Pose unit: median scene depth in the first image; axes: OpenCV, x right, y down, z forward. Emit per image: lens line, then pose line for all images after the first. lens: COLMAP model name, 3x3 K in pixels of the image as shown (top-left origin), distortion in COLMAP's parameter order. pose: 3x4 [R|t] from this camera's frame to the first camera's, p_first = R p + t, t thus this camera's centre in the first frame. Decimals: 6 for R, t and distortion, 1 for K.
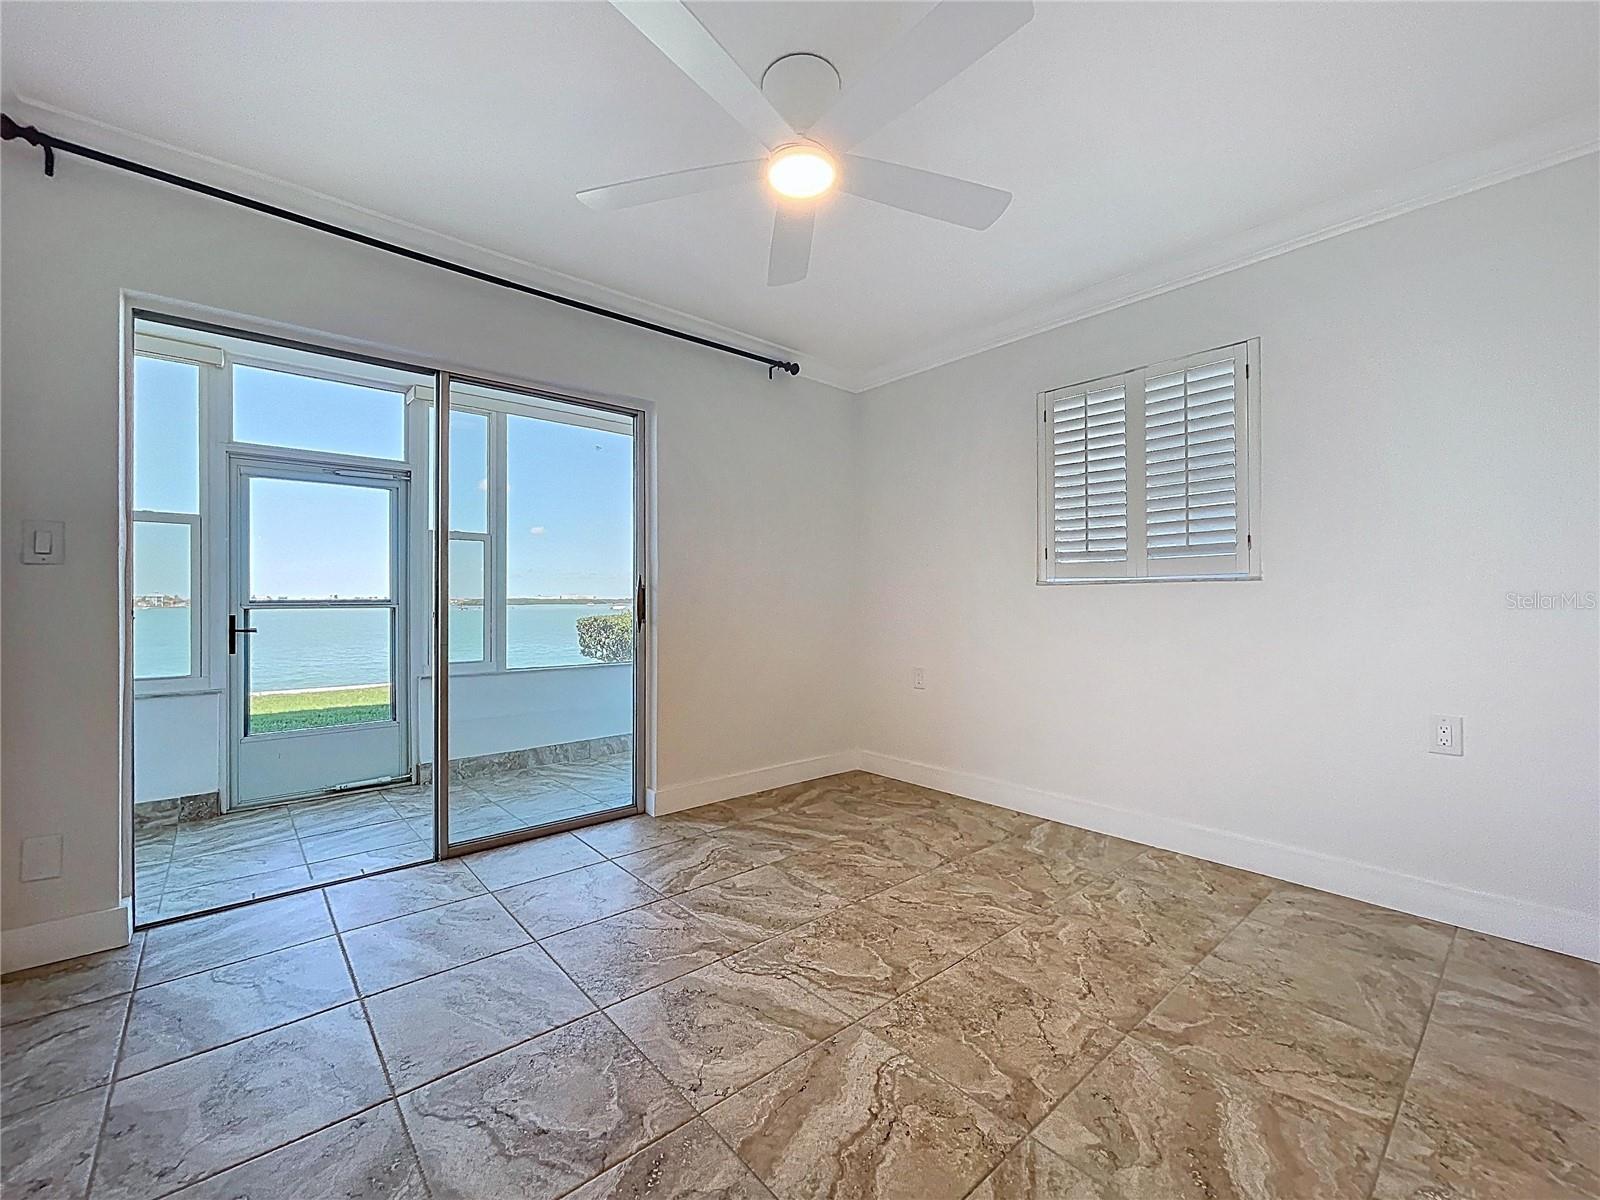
lens RADIAL K [[657.1, 0, 788.2], [0, 657.1, 608.6], [0, 0, 1]] dist [-0.001941, 0.000598]
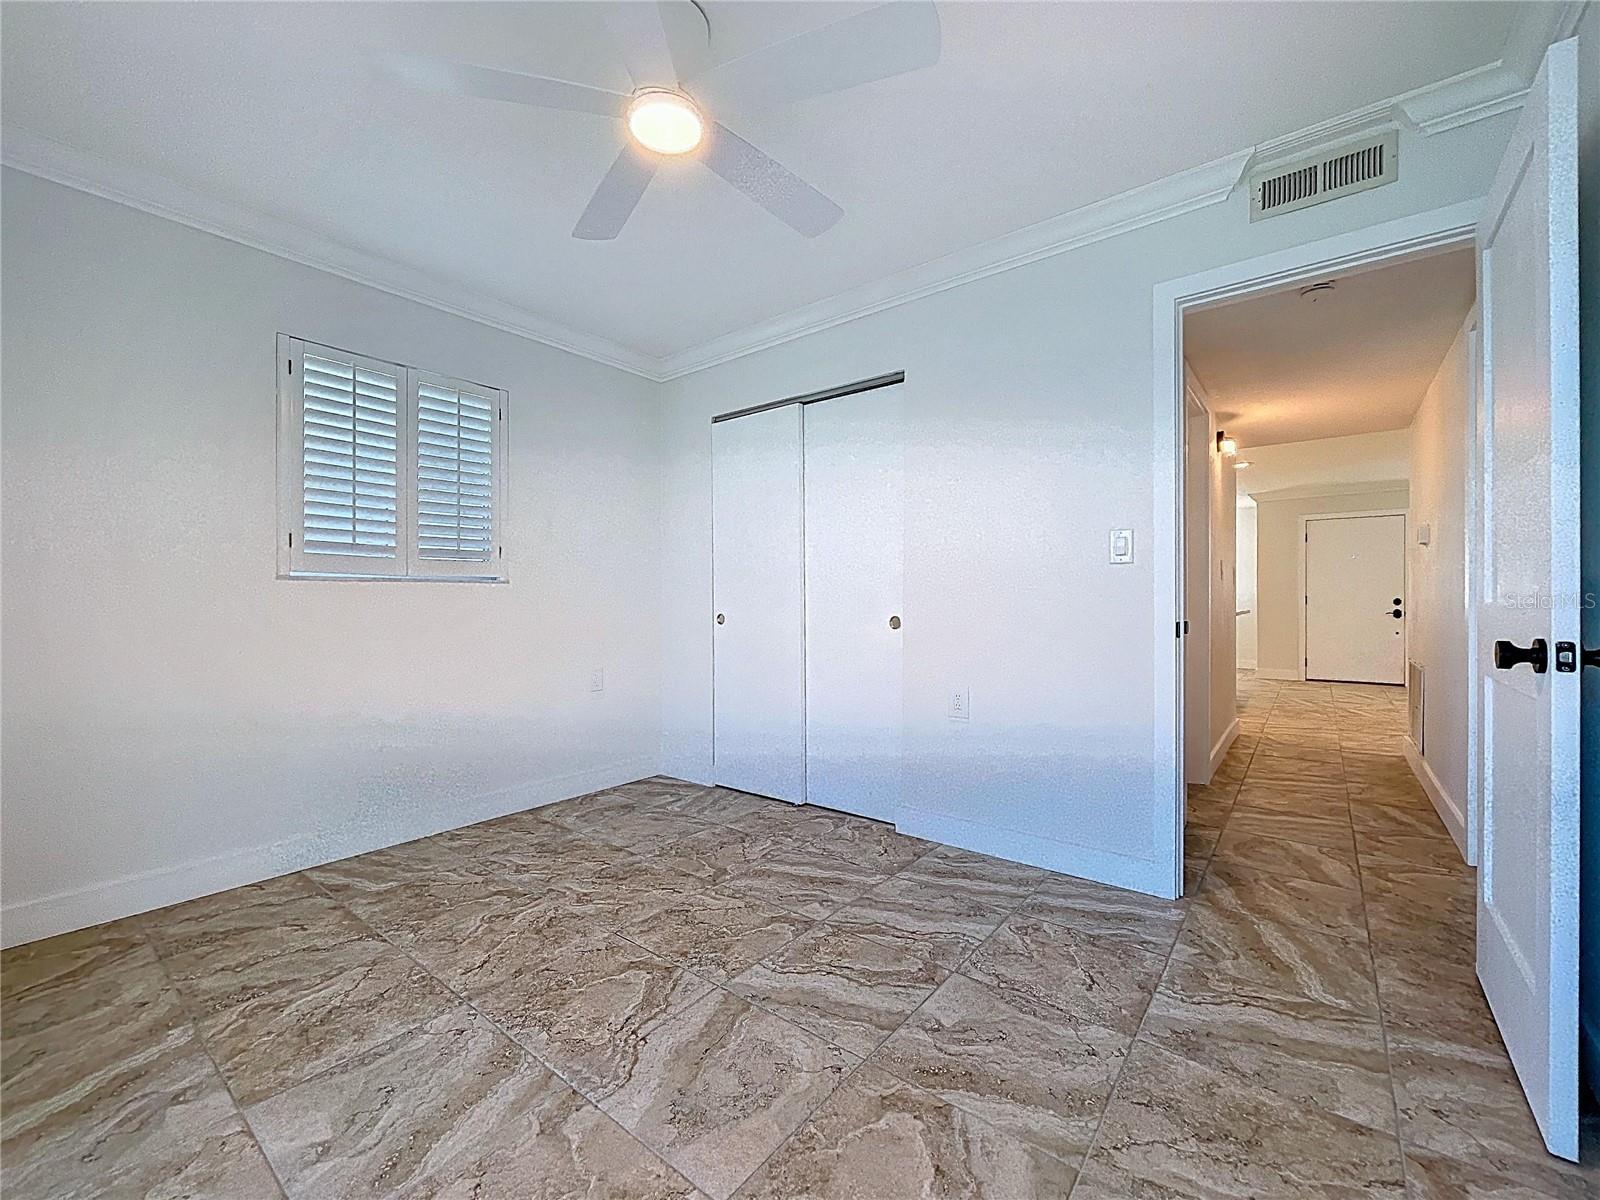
lens RADIAL K [[658.0, 0, 791.4], [0, 658.0, 601.6], [0, 0, 1]] dist [0.001229, -0.000055]
pose [[-0.179473, -0.000772, 0.983763, -0.557980], [0.012156, 0.999922, 0.003003, -0.003399], [-0.983688, 0.012497, -0.179449, 0.607633]]
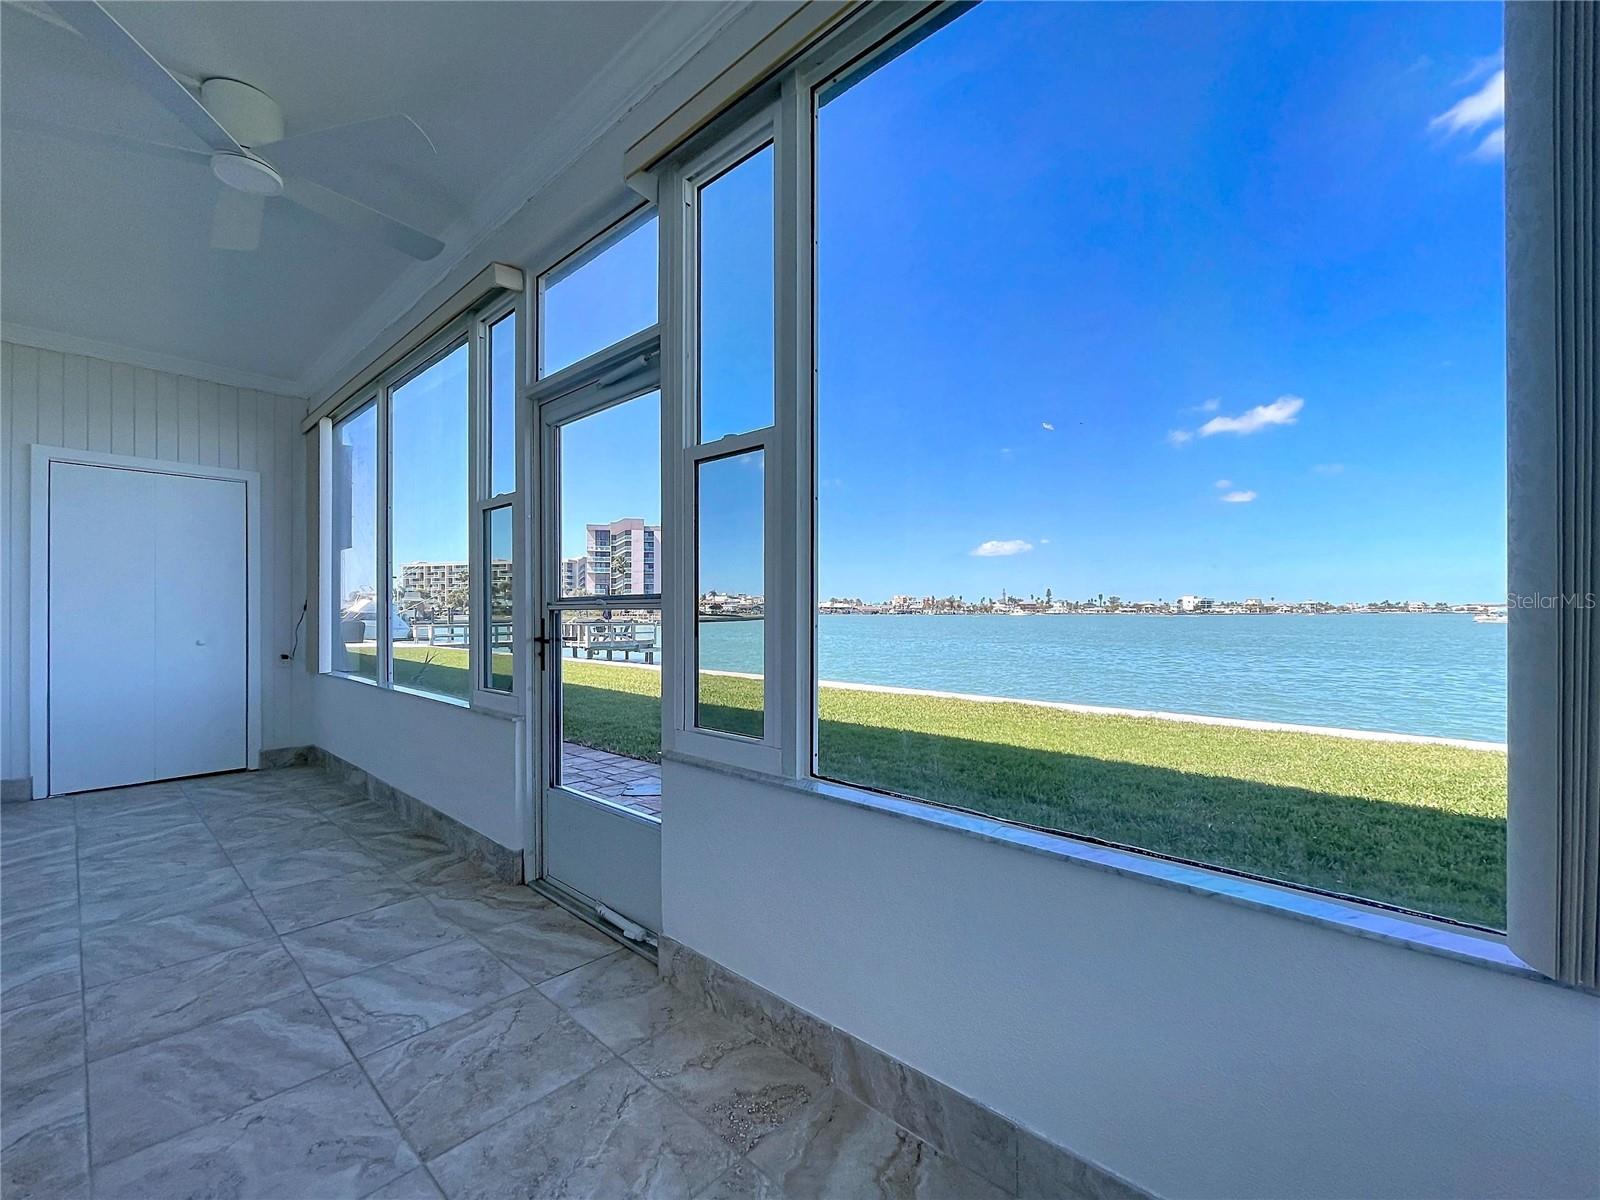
lens RADIAL K [[657.1, 0, 788.2], [0, 657.1, 608.6], [0, 0, 1]] dist [-0.001941, 0.000598]
pose [[0.123375, -0.001260, -0.992359, -0.102952], [-0.005543, 0.999983, -0.001959, -0.002024], [0.992345, 0.005742, 0.123366, 1.516802]]
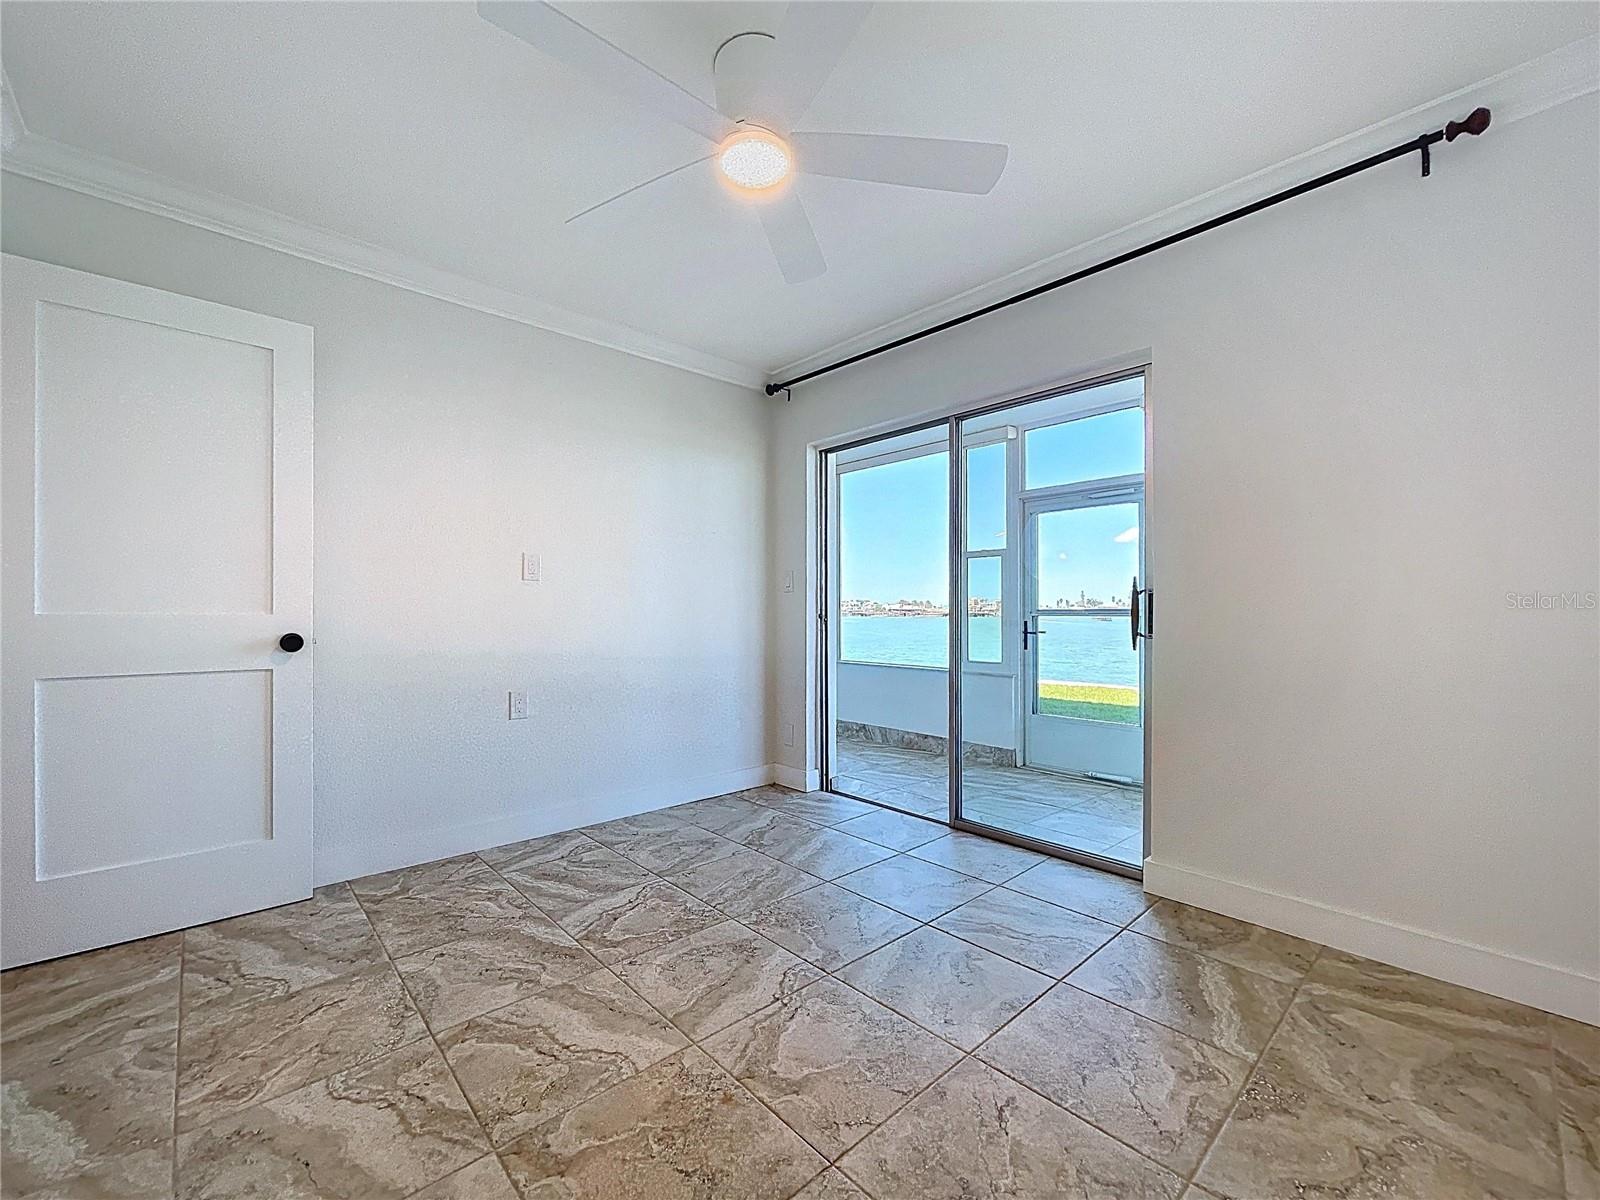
lens RADIAL K [[661.8, 0, 800.3], [0, 661.8, 615.8], [0, 0, 1]] dist [0.000301, 0.000101]
pose [[0.031432, 0.007175, -0.999480, 0.610510], [-0.010479, 0.999922, 0.006848, -0.005011], [0.999451, 0.010258, 0.031505, 0.634217]]
